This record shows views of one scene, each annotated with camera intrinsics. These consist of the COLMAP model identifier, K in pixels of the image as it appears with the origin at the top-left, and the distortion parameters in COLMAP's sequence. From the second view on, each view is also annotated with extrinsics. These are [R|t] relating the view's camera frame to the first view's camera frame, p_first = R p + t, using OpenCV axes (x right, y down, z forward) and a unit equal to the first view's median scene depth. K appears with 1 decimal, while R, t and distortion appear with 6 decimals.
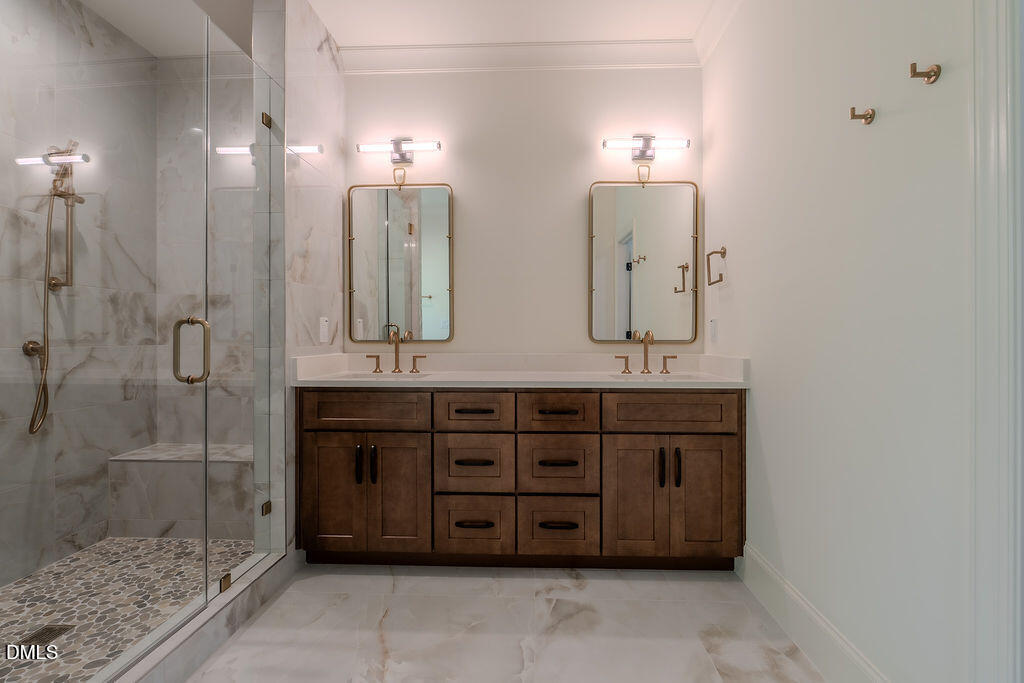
lens RADIAL K [[473.2, 0, 517.1], [0, 473.2, 332.2], [0, 0, 1]] dist [0.000970, 0.000023]
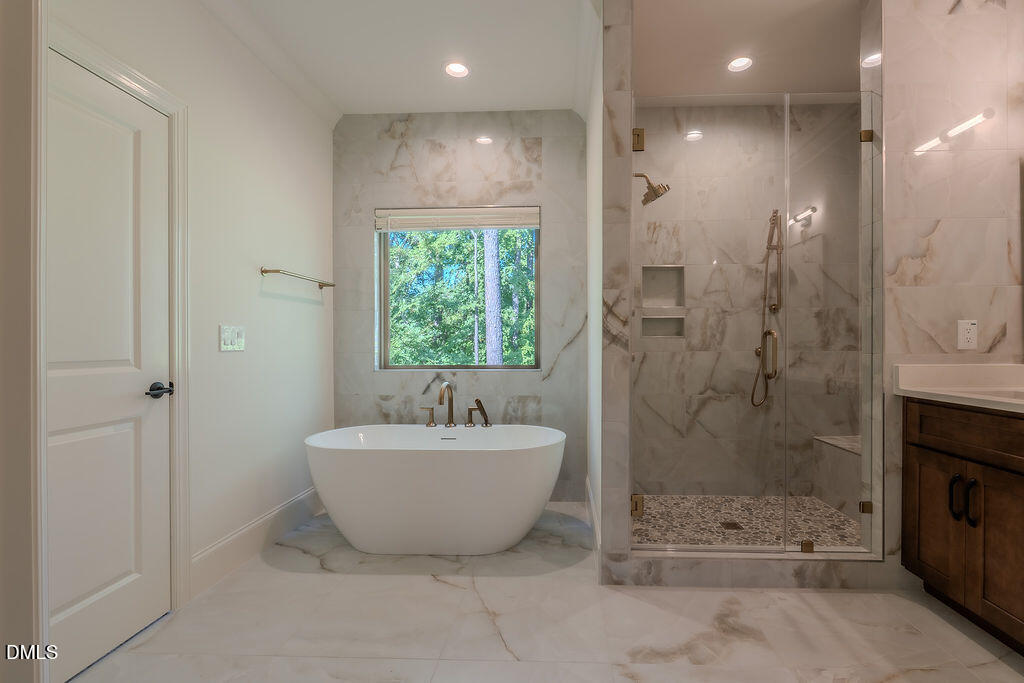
lens RADIAL K [[462.6, 0, 513.9], [0, 462.6, 338.6], [0, 0, 1]] dist [-0.005290, -0.000324]
pose [[-0.057063, -0.015219, -0.998255, 0.514388], [0.012602, 0.999793, -0.015962, 0.005385], [0.998291, -0.013491, -0.056859, 0.273297]]
